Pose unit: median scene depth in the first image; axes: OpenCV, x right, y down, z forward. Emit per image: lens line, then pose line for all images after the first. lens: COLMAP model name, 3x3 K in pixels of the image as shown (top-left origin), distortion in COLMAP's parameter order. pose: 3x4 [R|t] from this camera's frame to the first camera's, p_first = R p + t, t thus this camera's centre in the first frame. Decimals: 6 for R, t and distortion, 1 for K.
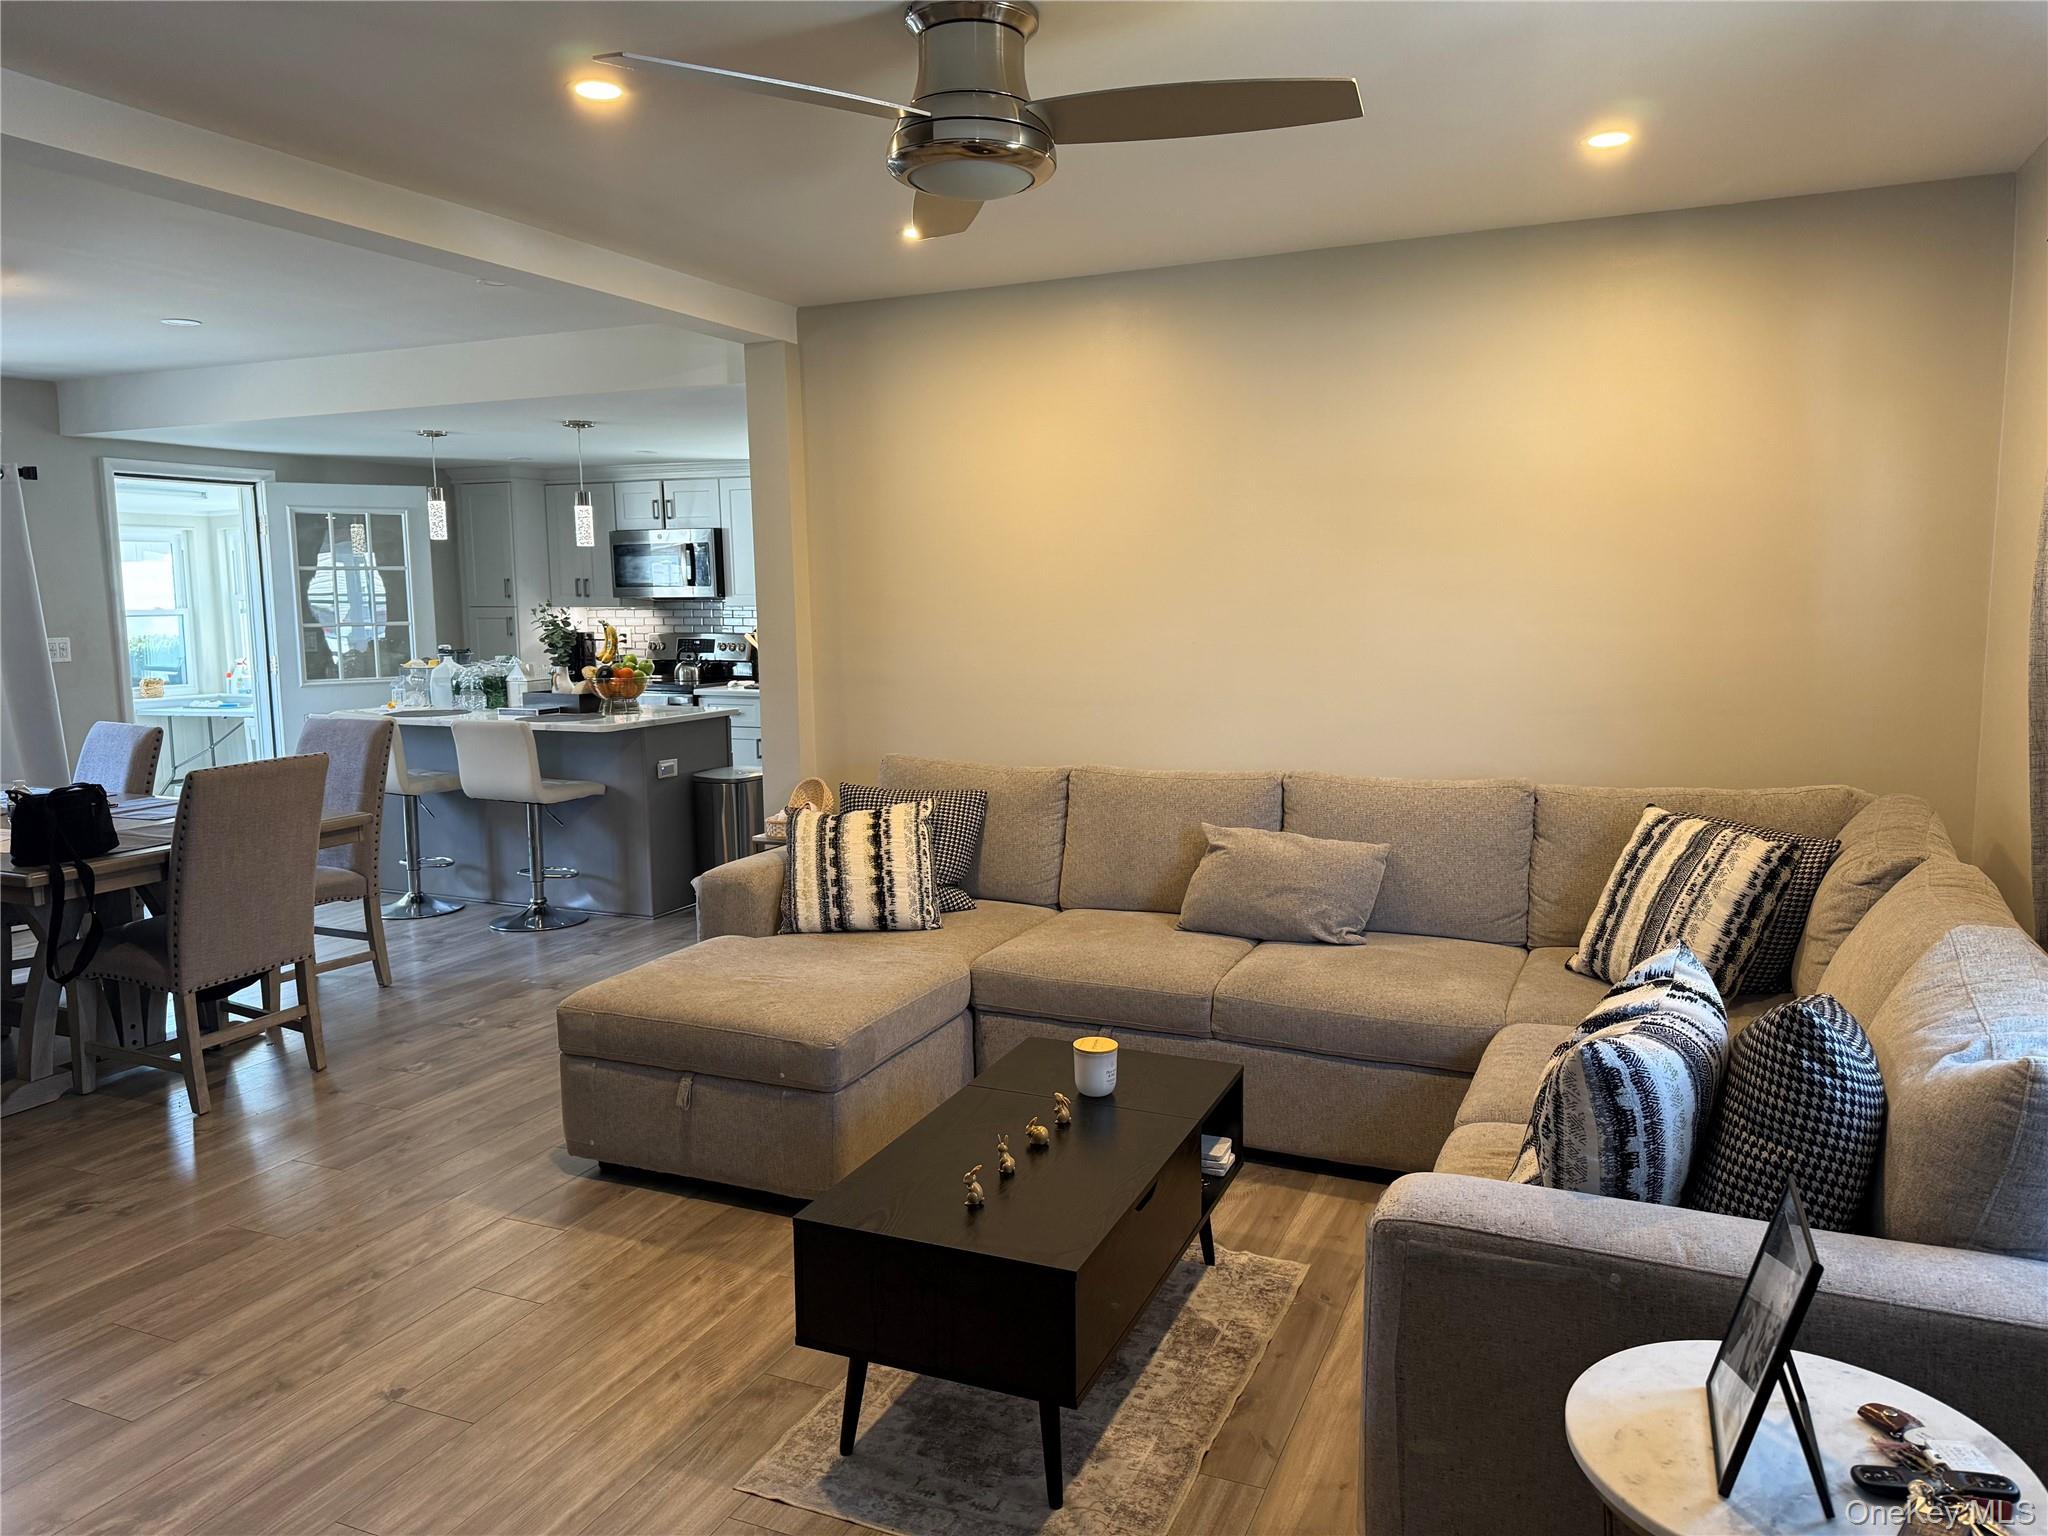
lens RADIAL K [[1459.3, 0, 1022.3], [0, 1459.3, 770.8], [0, 0, 1]] dist [-0.001380, -0.000634]
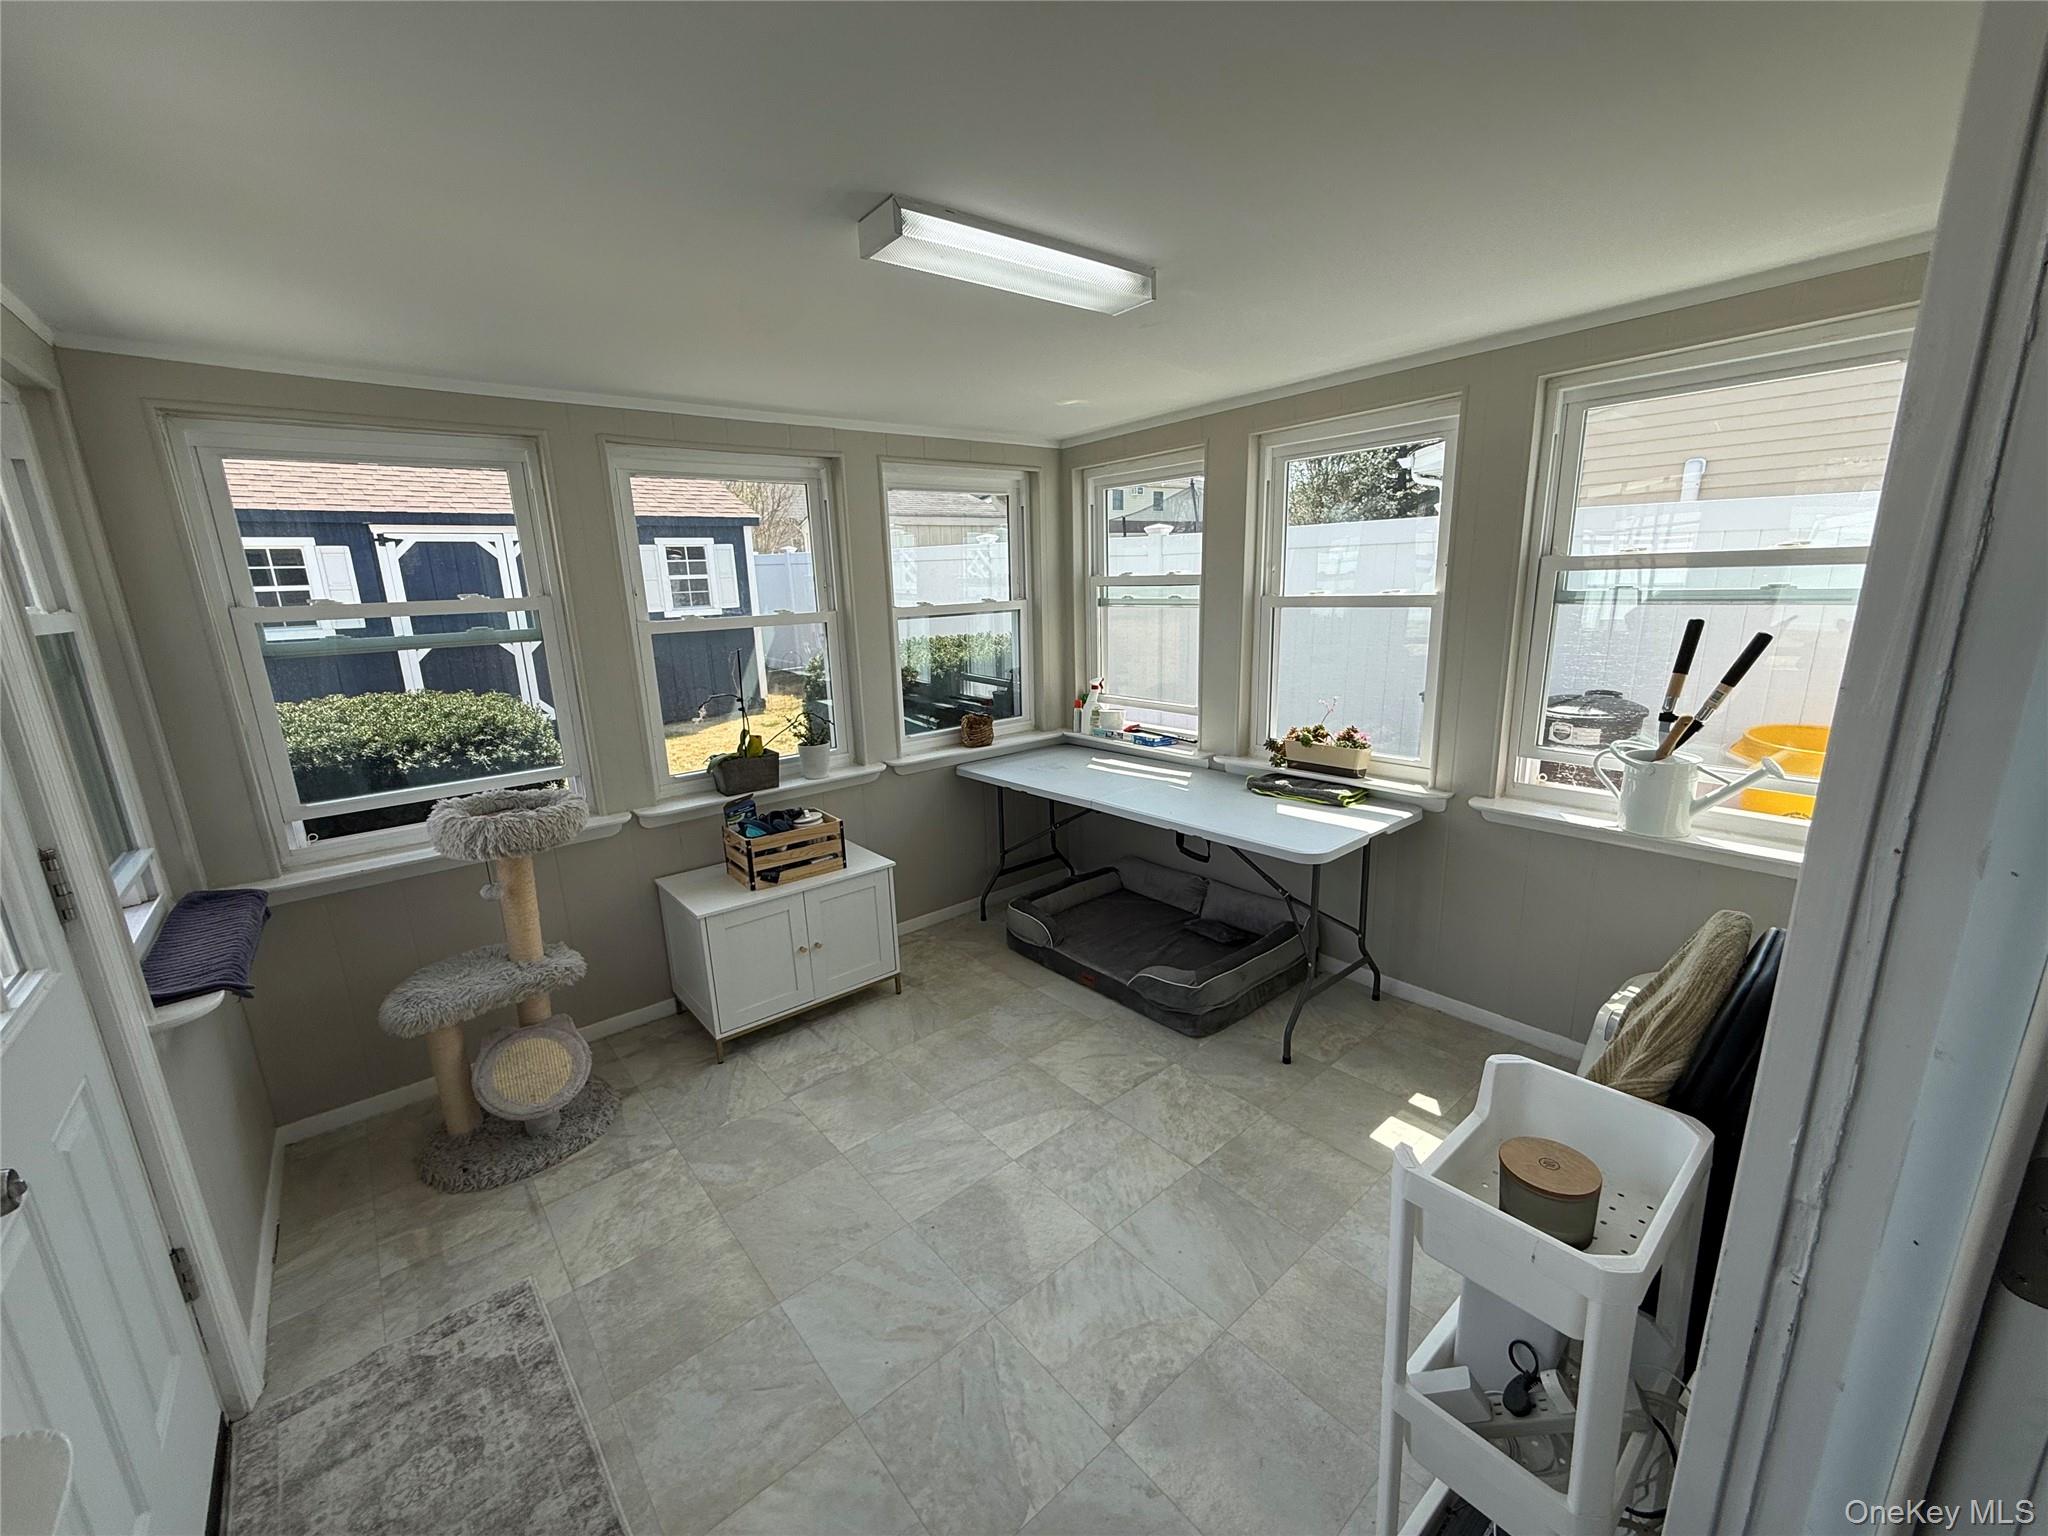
lens RADIAL K [[819.1, 0, 1029.8], [0, 819.1, 768.0], [0, 0, 1]] dist [-0.000055, 0.000000]
pose [[0.886524, 0.091132, -0.453619, -0.398363], [-0.033196, 0.990412, 0.134097, -0.085381], [0.461490, -0.103822, 0.881050, 0.670632]]
